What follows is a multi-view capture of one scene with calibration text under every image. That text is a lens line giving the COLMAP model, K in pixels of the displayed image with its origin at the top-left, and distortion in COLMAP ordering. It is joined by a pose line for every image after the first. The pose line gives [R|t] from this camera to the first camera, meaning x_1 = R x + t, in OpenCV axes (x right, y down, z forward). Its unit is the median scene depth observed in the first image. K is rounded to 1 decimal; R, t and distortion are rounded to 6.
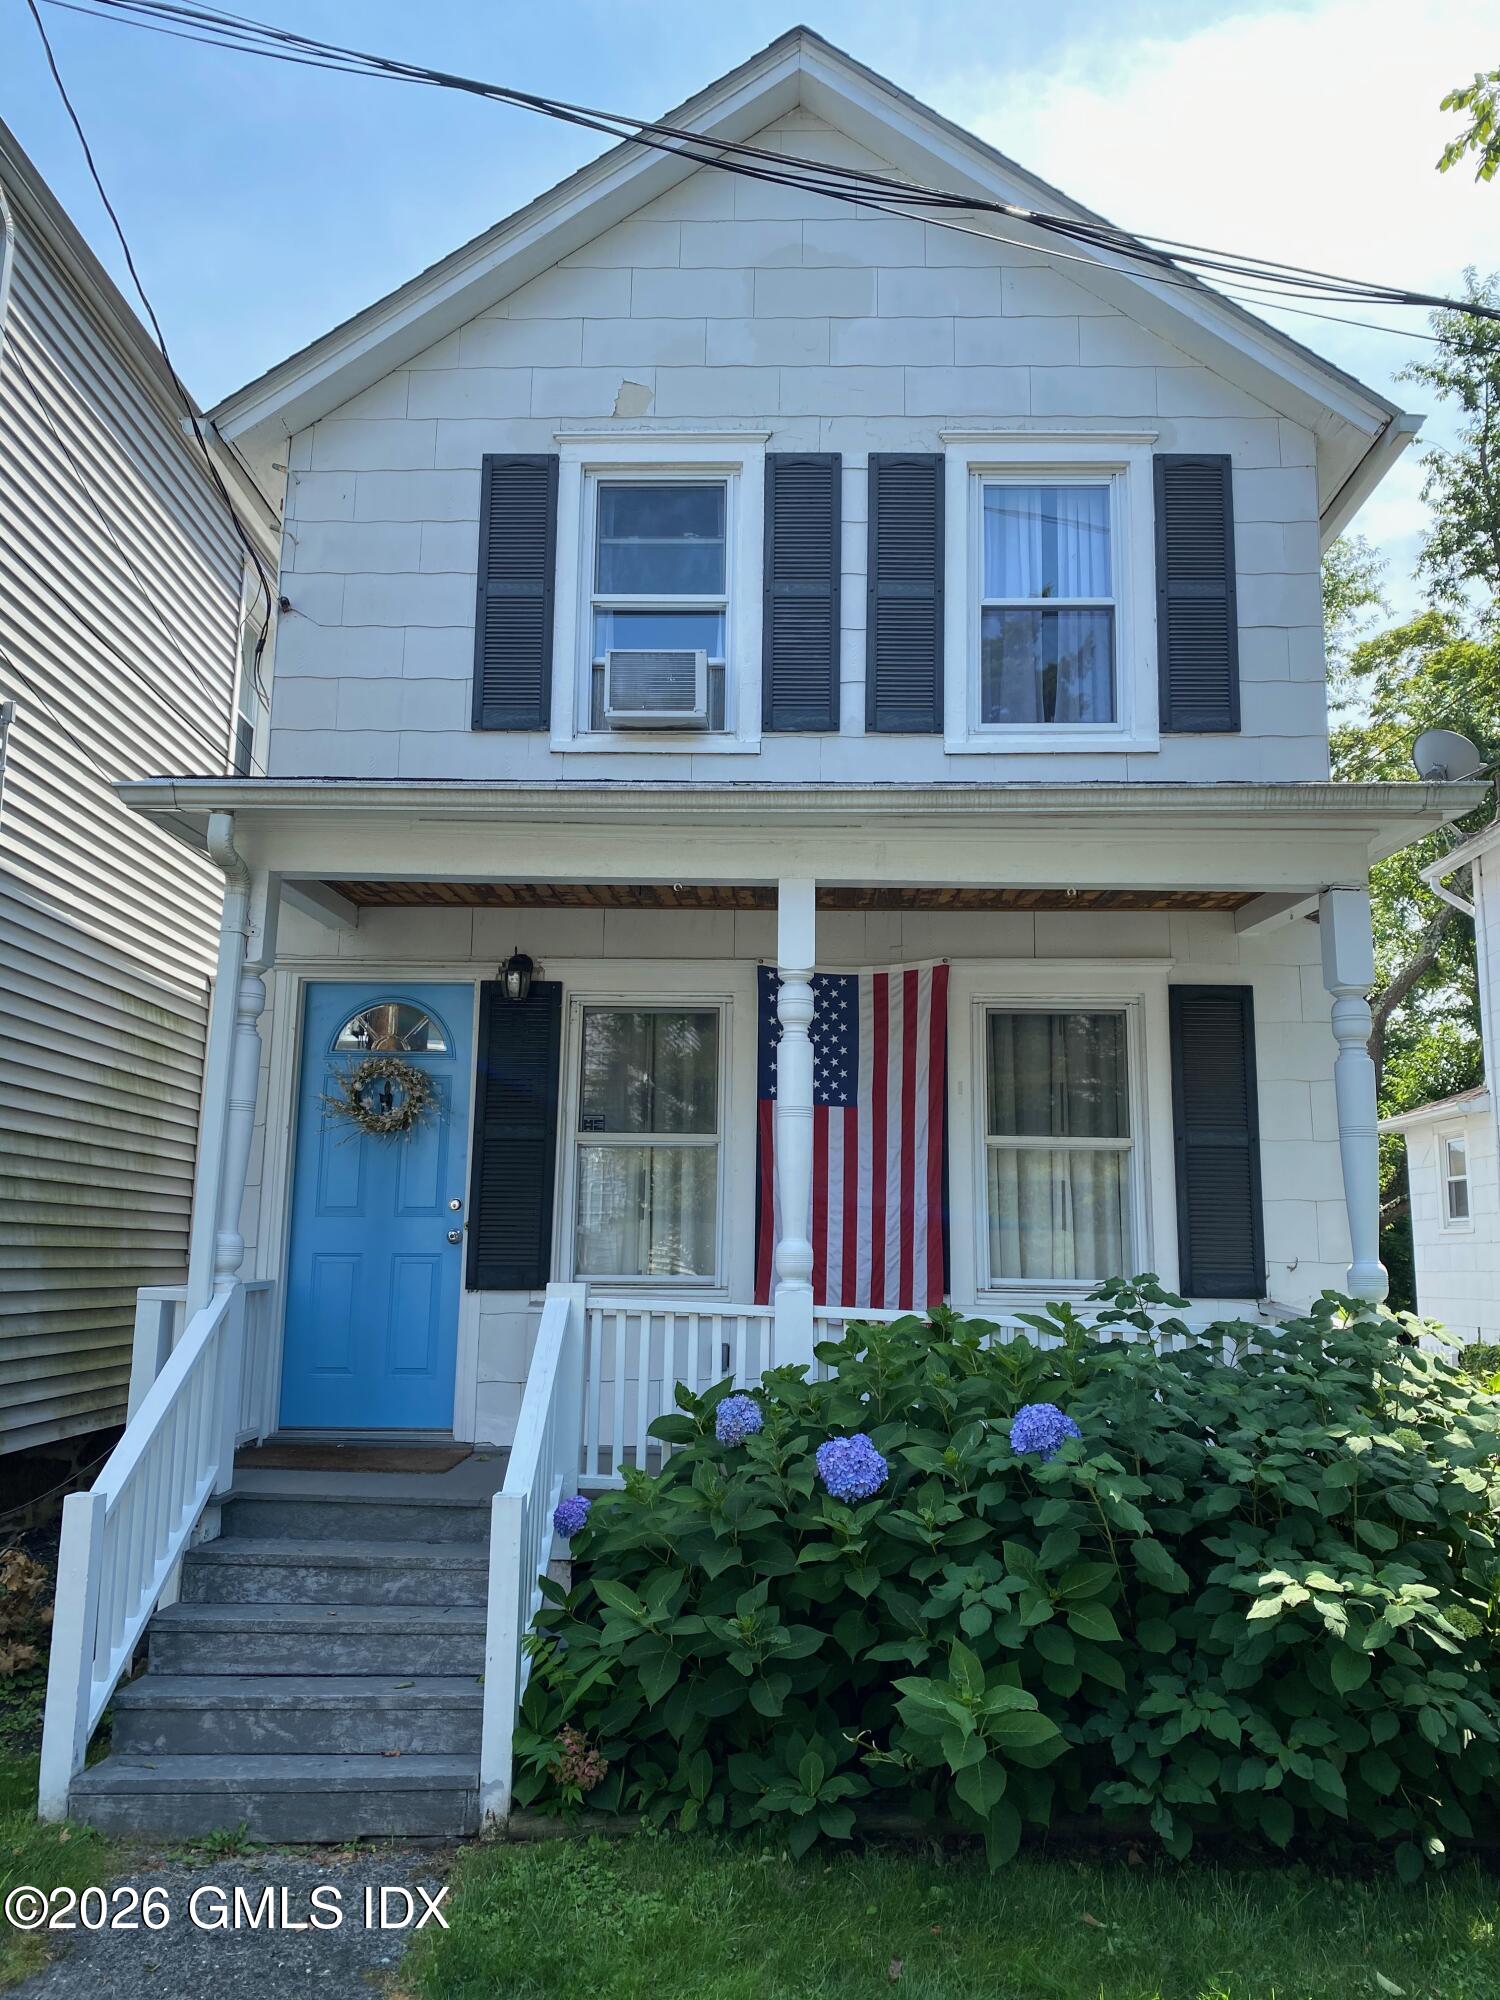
lens RADIAL K [[1529.6, 0, 733.7], [0, 1529.6, 997.7], [0, 0, 1]] dist [0.026280, -0.024528]
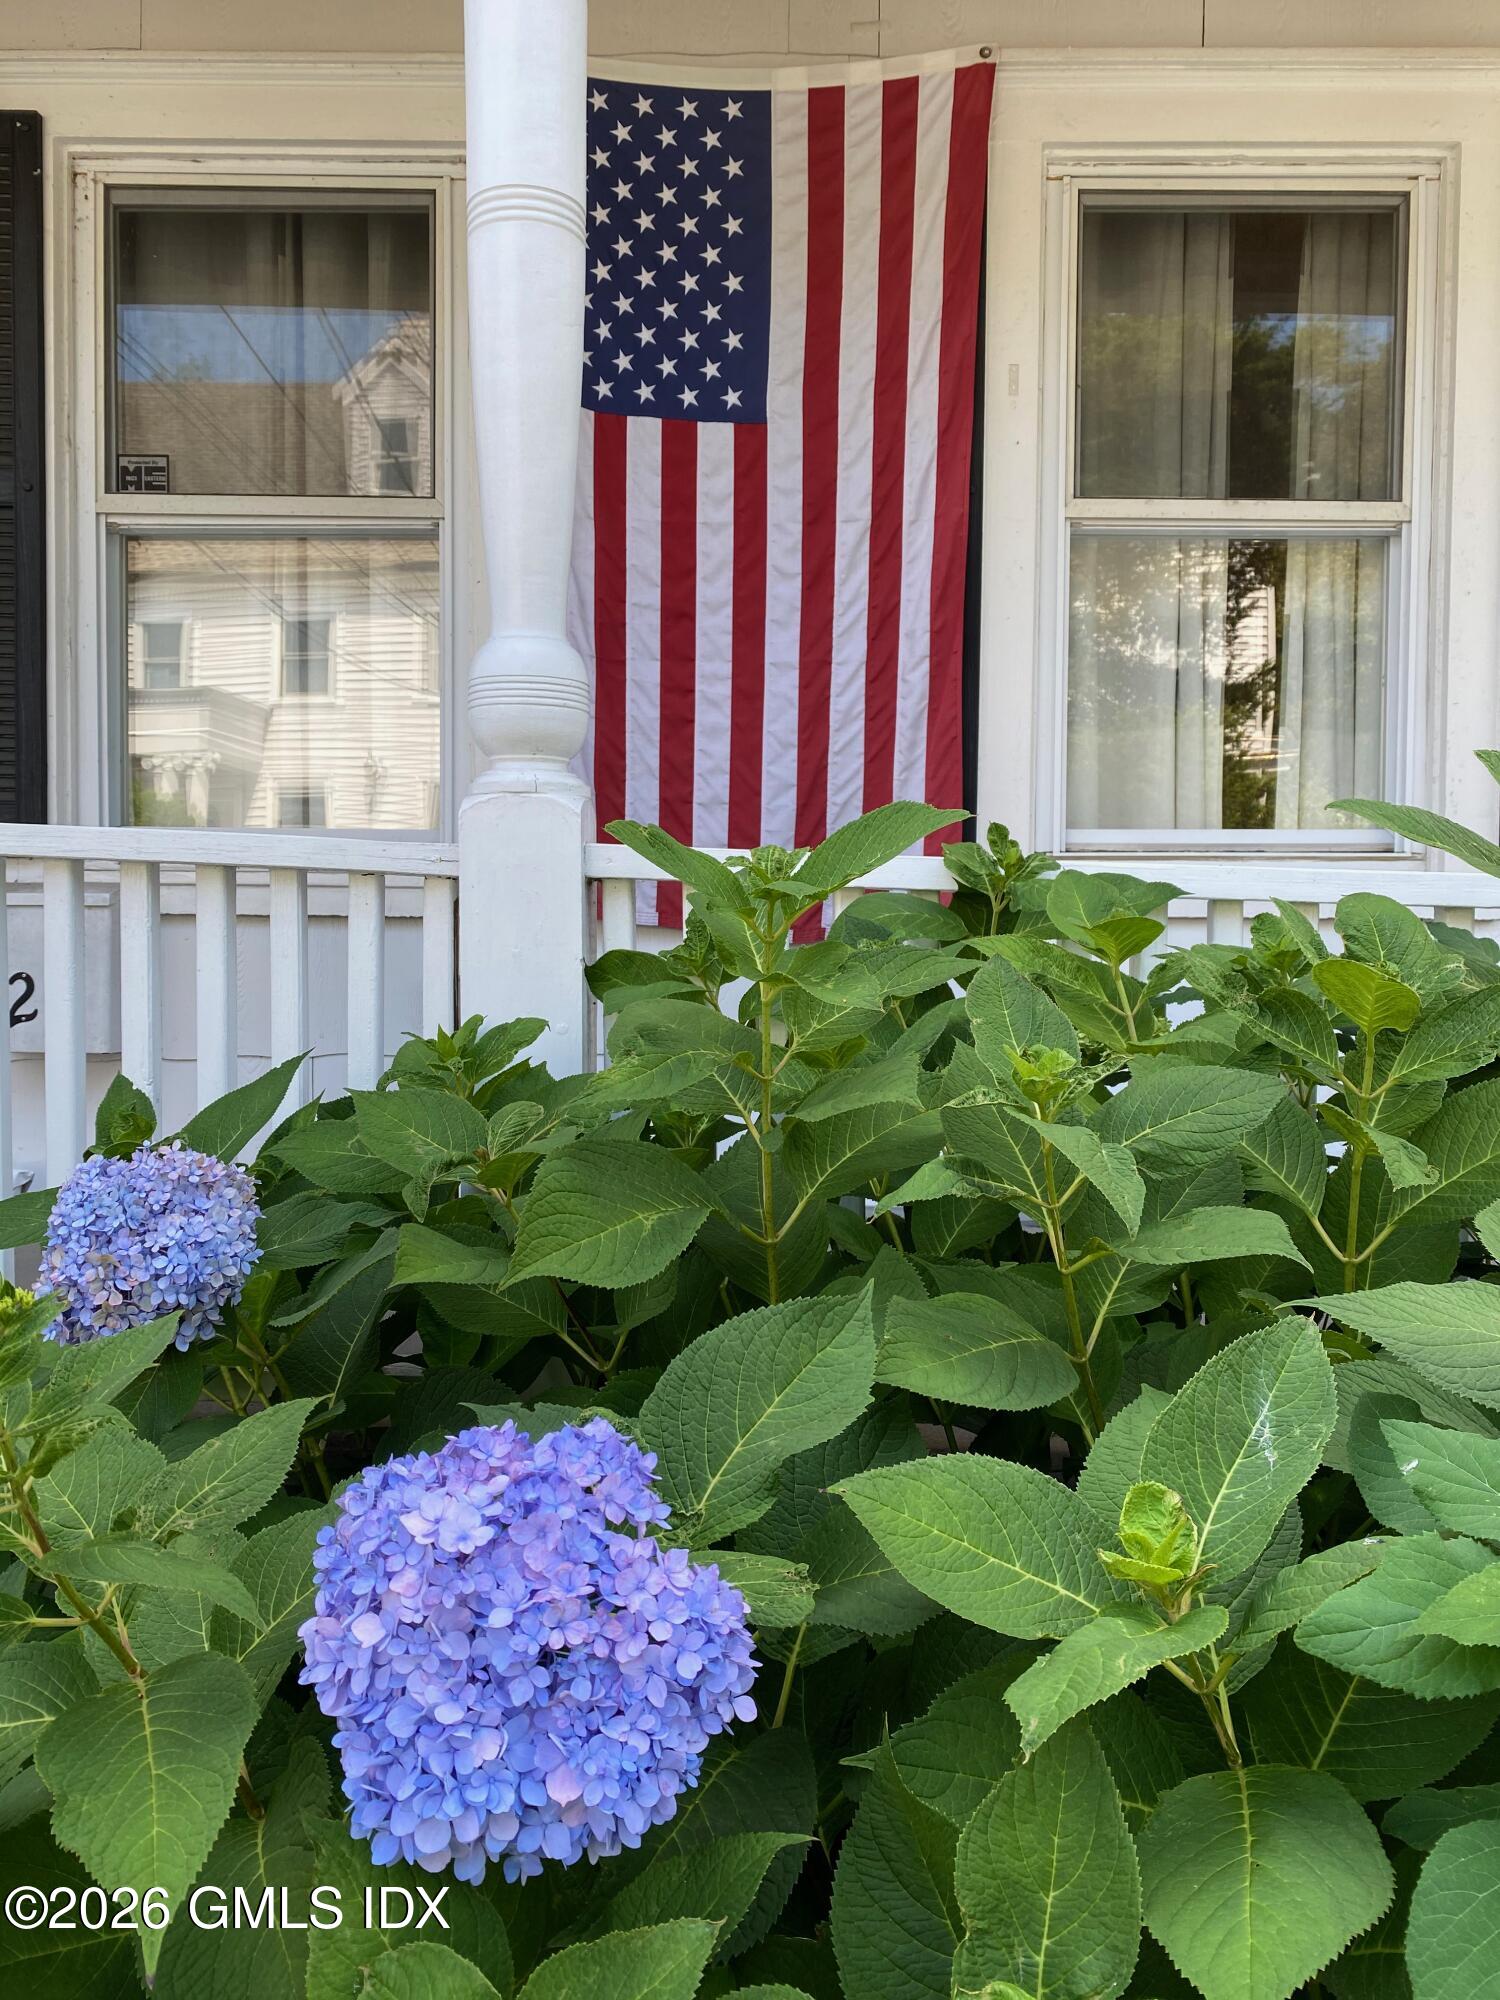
lens RADIAL K [[1529.6, 0, 751.1], [0, 1529.6, 1003.0], [0, 0, 1]] dist [0.026280, -0.024528]
pose [[0.999437, -0.007878, 0.032602, 0.060029], [0.000703, 0.976734, 0.214452, 0.132126], [-0.033533, -0.214309, 0.976190, 0.541922]]
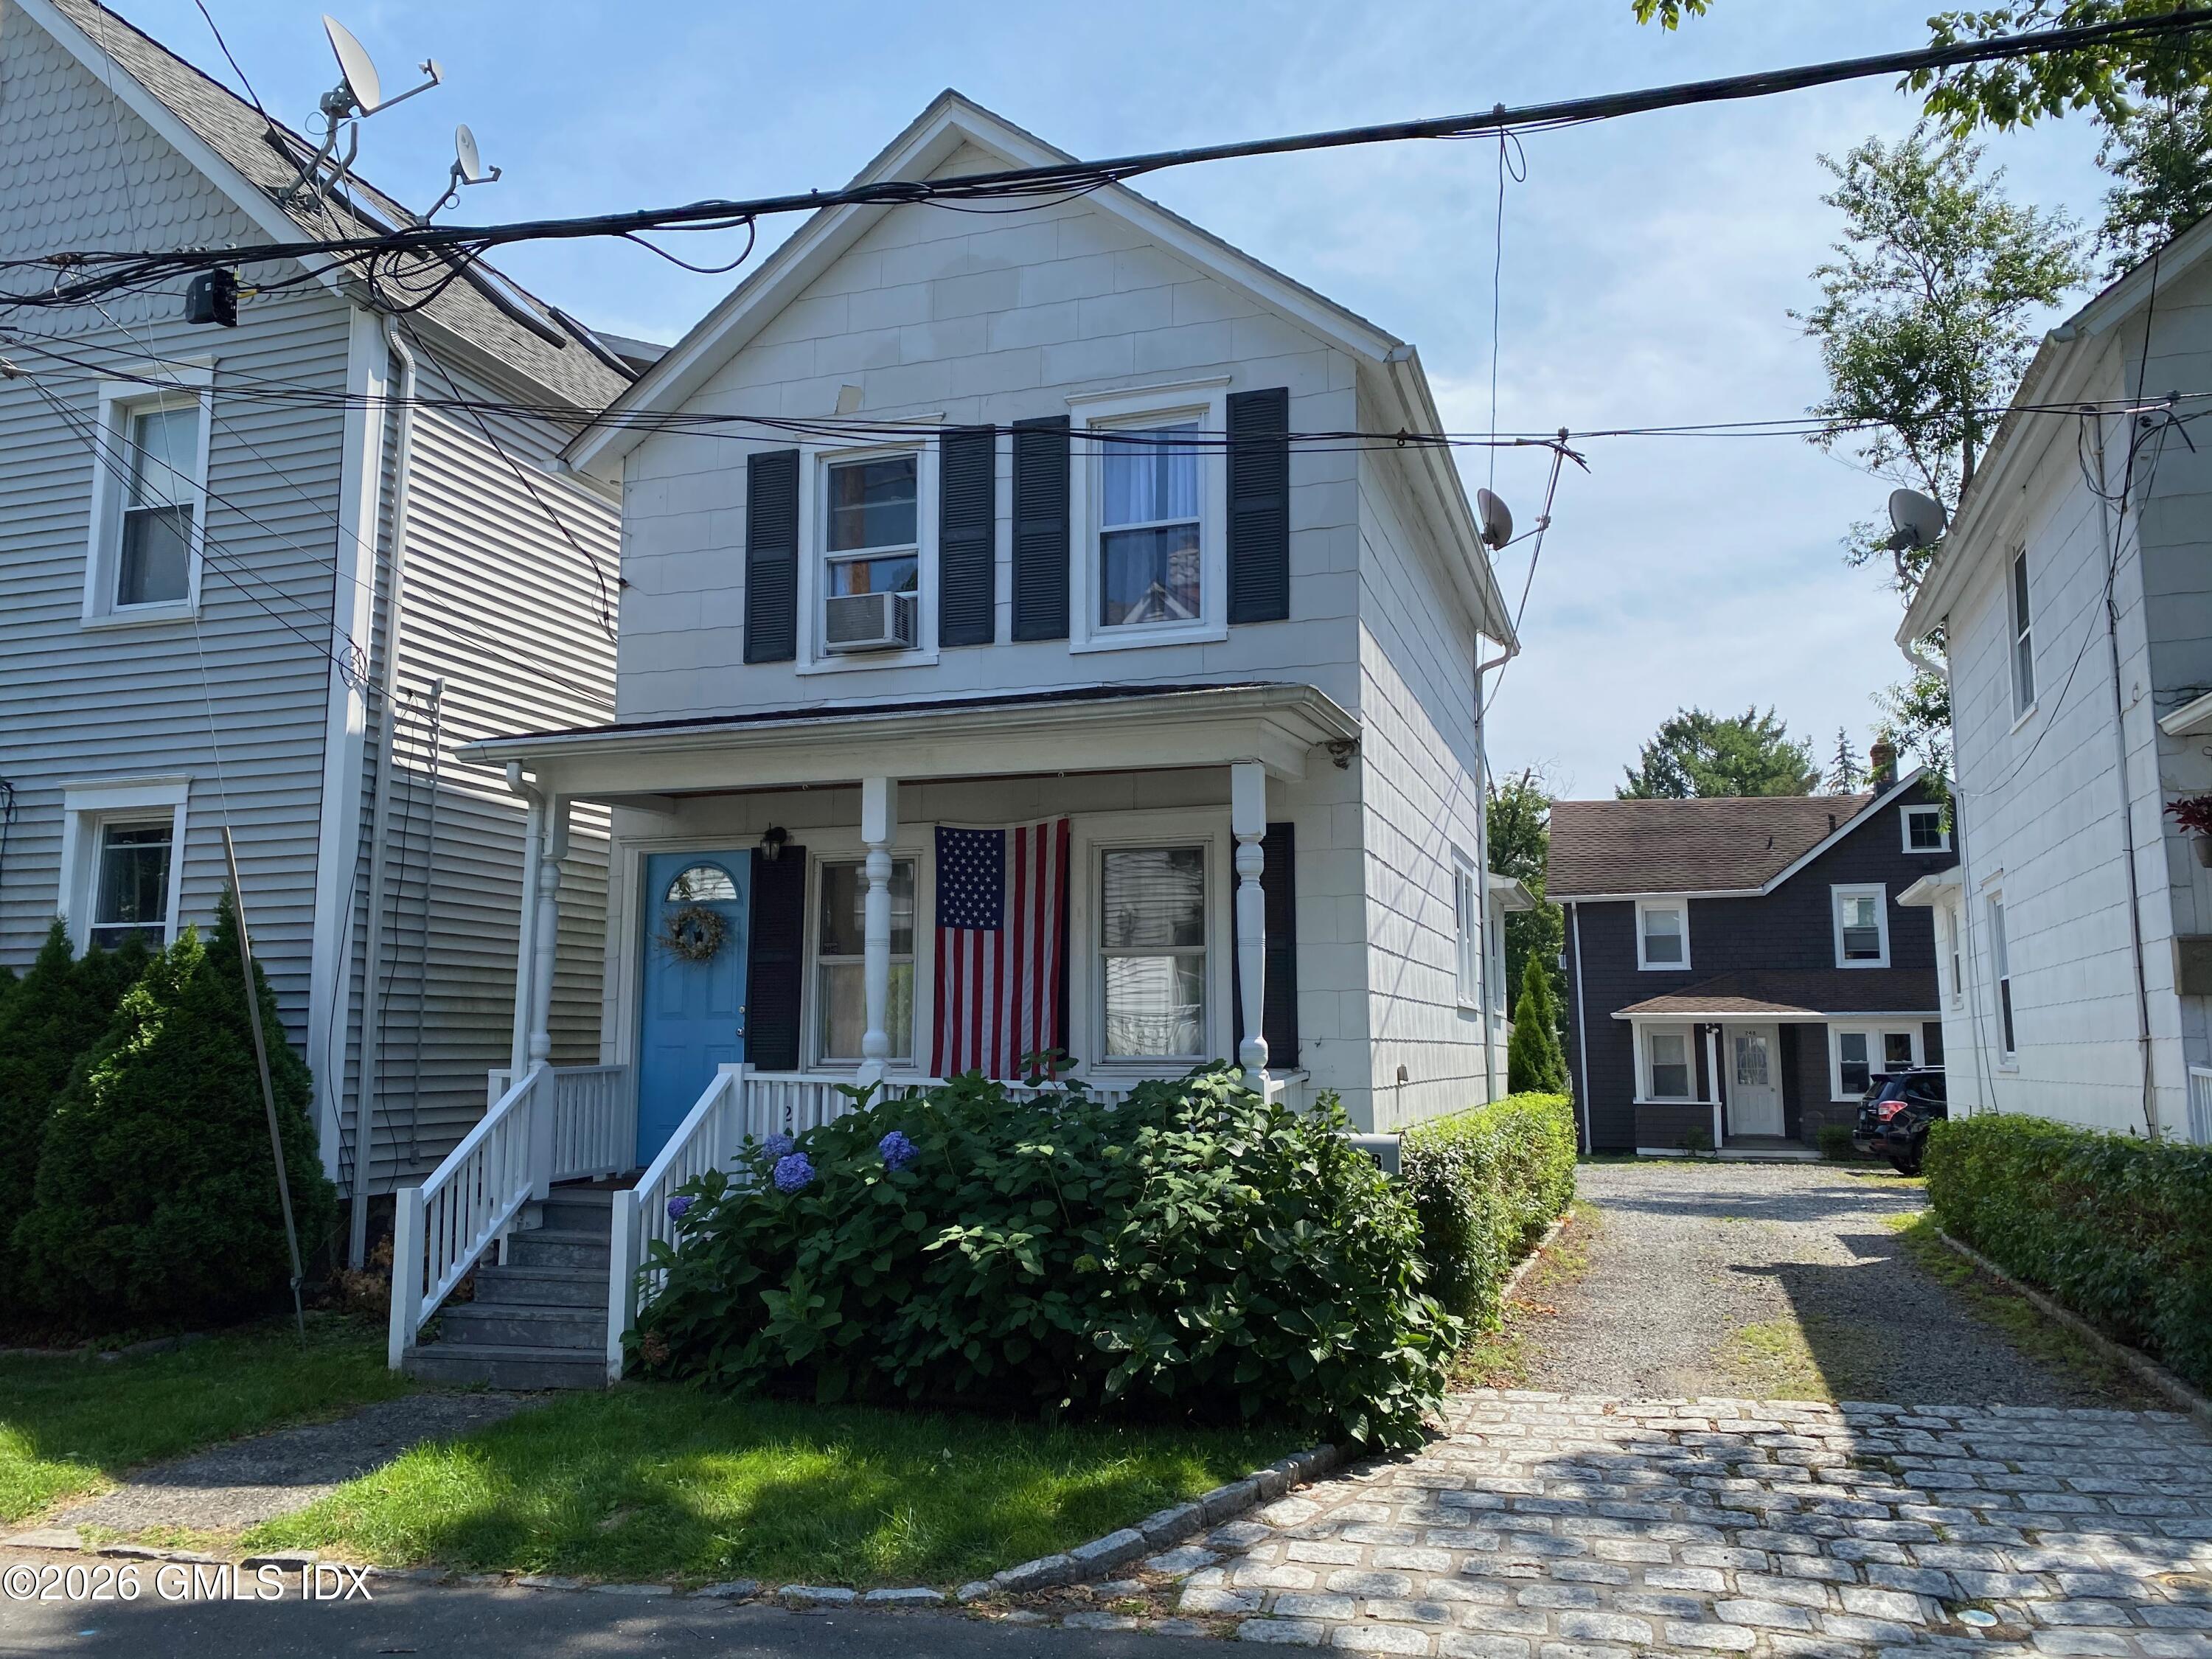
lens RADIAL K [[1691.8, 0, 1108.2], [0, 1691.8, 822.6], [0, 0, 1]] dist [0.026280, -0.024528]
pose [[0.955489, -0.054952, -0.289865, 0.582618], [0.065965, 0.997419, 0.028351, -0.055945], [0.287559, -0.046210, 0.956647, -0.367814]]
